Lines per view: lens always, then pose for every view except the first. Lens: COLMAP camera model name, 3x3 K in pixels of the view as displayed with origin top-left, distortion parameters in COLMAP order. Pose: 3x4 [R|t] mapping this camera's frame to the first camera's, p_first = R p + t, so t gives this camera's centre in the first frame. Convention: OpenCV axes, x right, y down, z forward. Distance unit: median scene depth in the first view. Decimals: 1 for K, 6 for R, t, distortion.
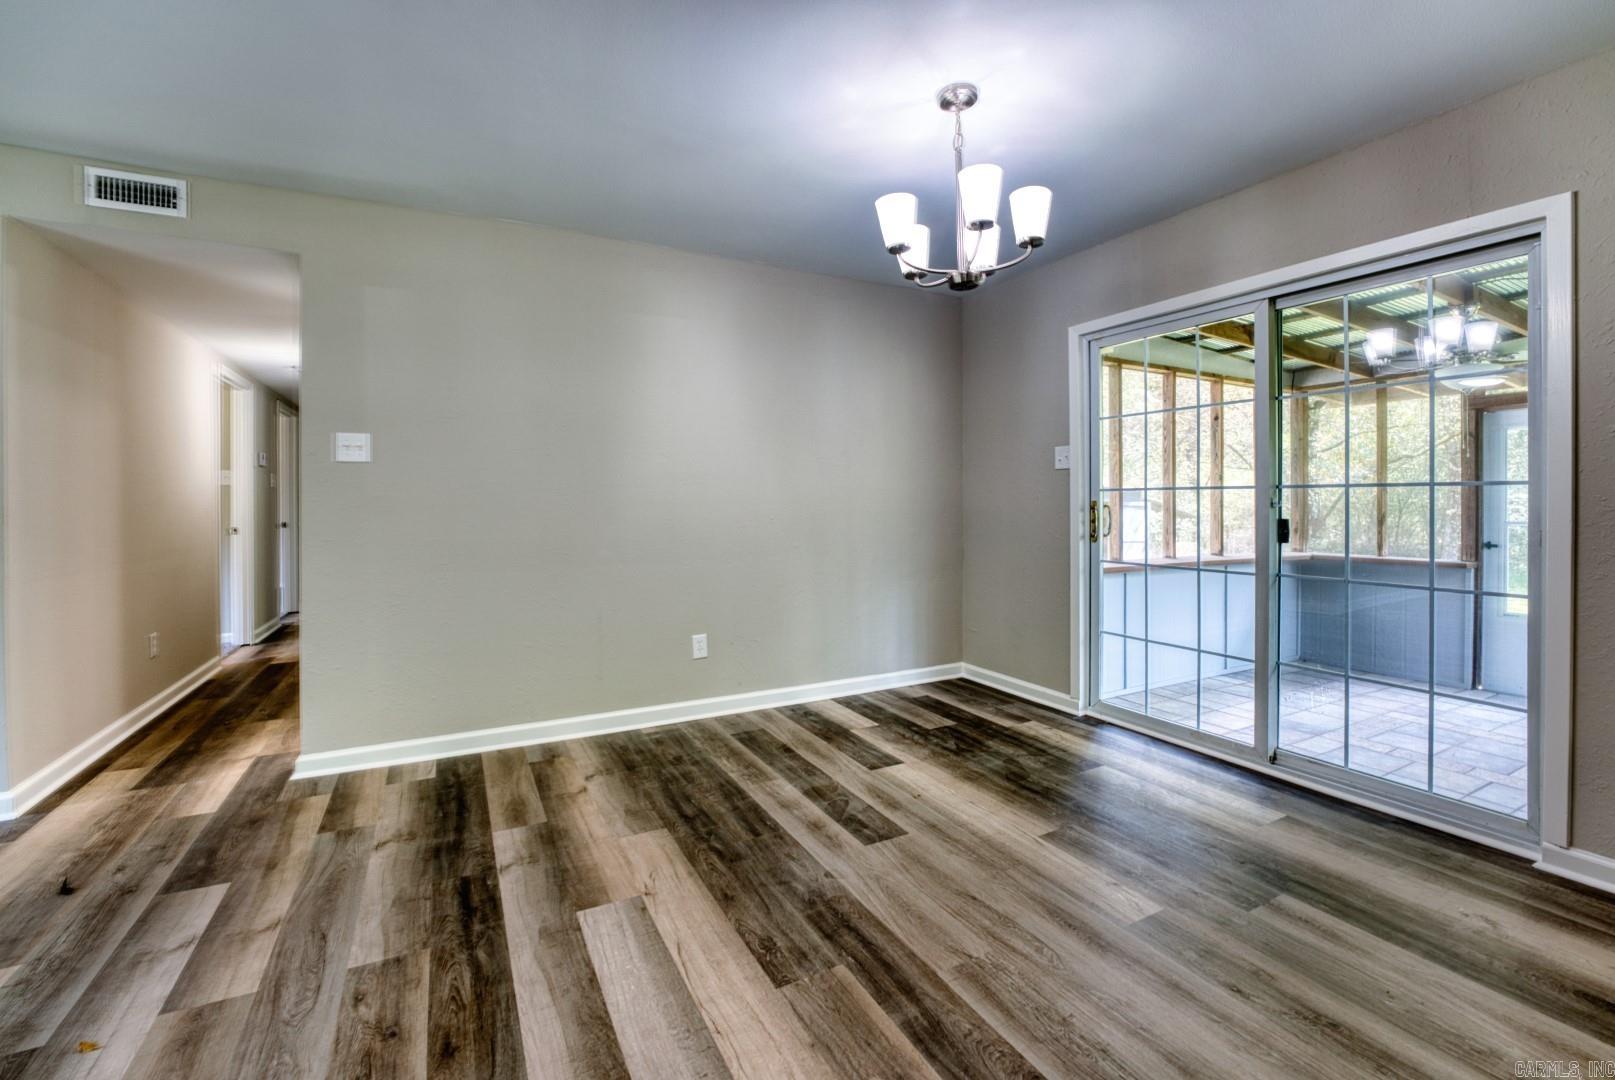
lens RADIAL K [[684.2, 0, 820.3], [0, 684.2, 506.2], [0, 0, 1]] dist [-0.017602, -0.000431]
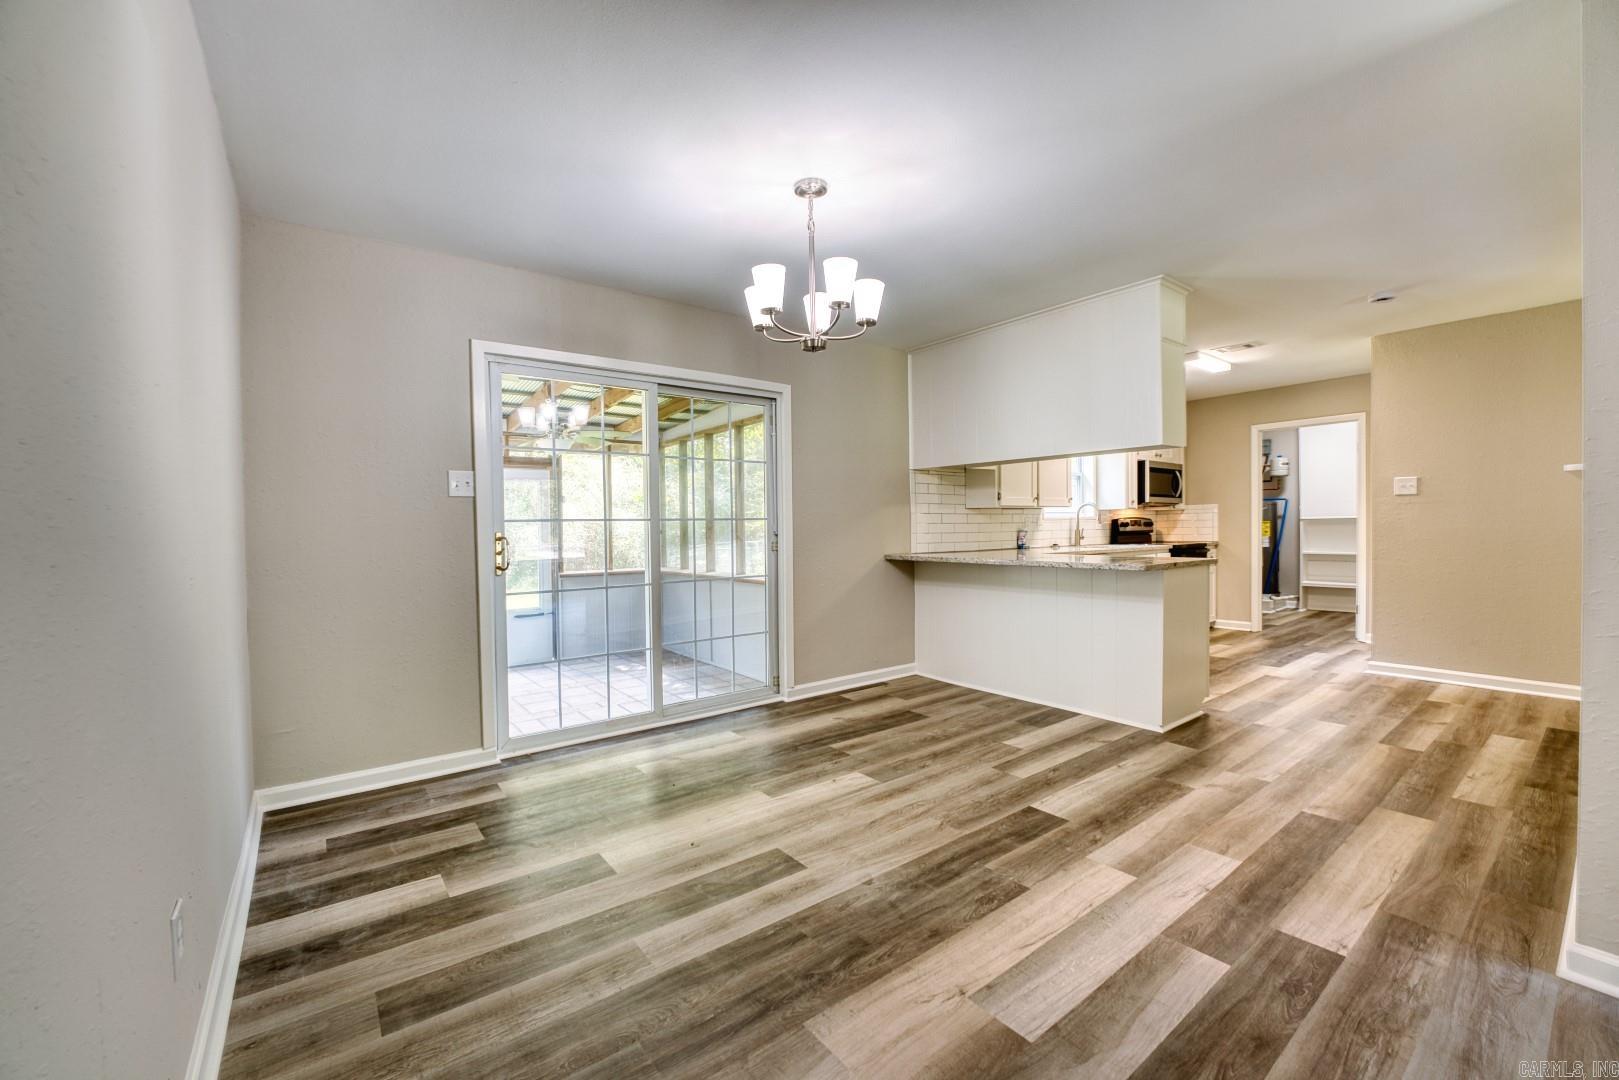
lens RADIAL K [[656.9, 0, 799.4], [0, 656.9, 547.1], [0, 0, 1]] dist [-0.028676, 0.002924]
pose [[-0.146058, -0.025087, 0.988958, -0.967706], [0.023836, 0.999299, 0.028869, -0.006055], [-0.988989, 0.027789, -0.145357, 1.256121]]
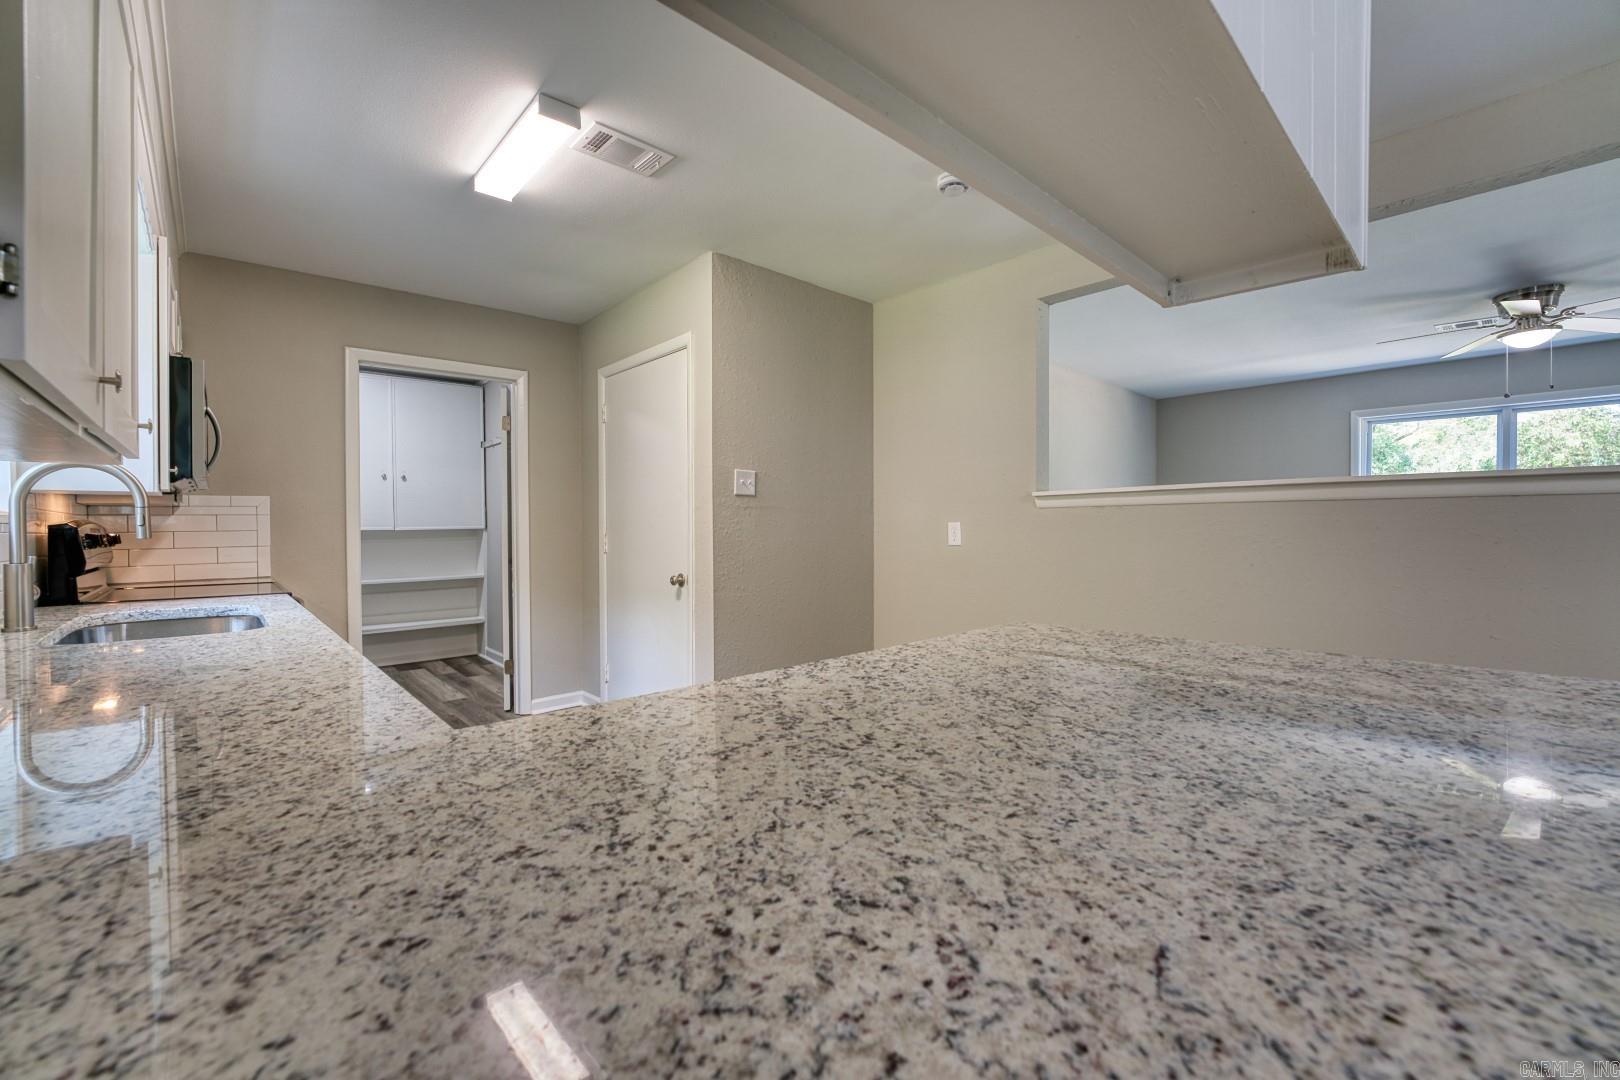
lens RADIAL K [[657.4, 0, 816.2], [0, 657.4, 544.2], [0, 0, 1]] dist [-0.028676, 0.002924]
pose [[-0.969557, 0.010615, -0.244634, 1.139996], [0.003712, 0.999582, 0.028662, -0.005690], [0.244836, 0.026881, -0.969192, 0.453299]]
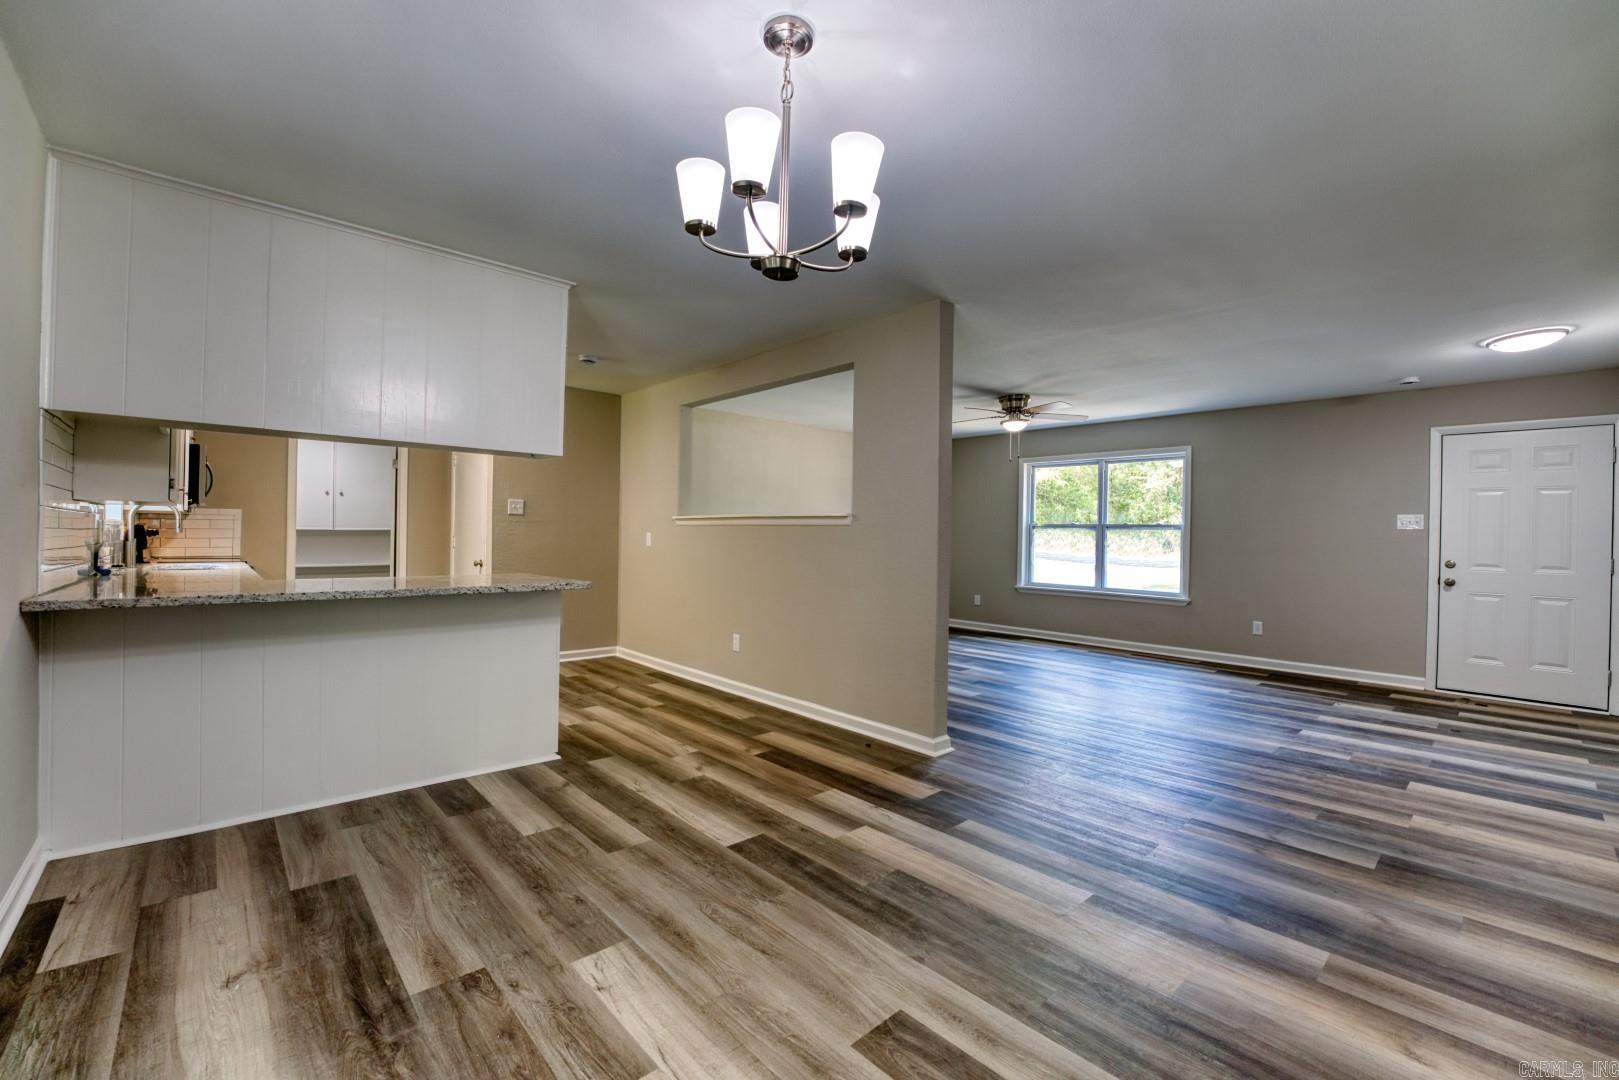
lens RADIAL K [[656.9, 0, 817.9], [0, 656.9, 542.4], [0, 0, 1]] dist [-0.028676, 0.002924]
pose [[-0.968170, -0.012644, -0.249973, 0.374134], [-0.017317, 0.999714, 0.016502, -0.029474], [0.249693, 0.020305, -0.968112, 1.827204]]
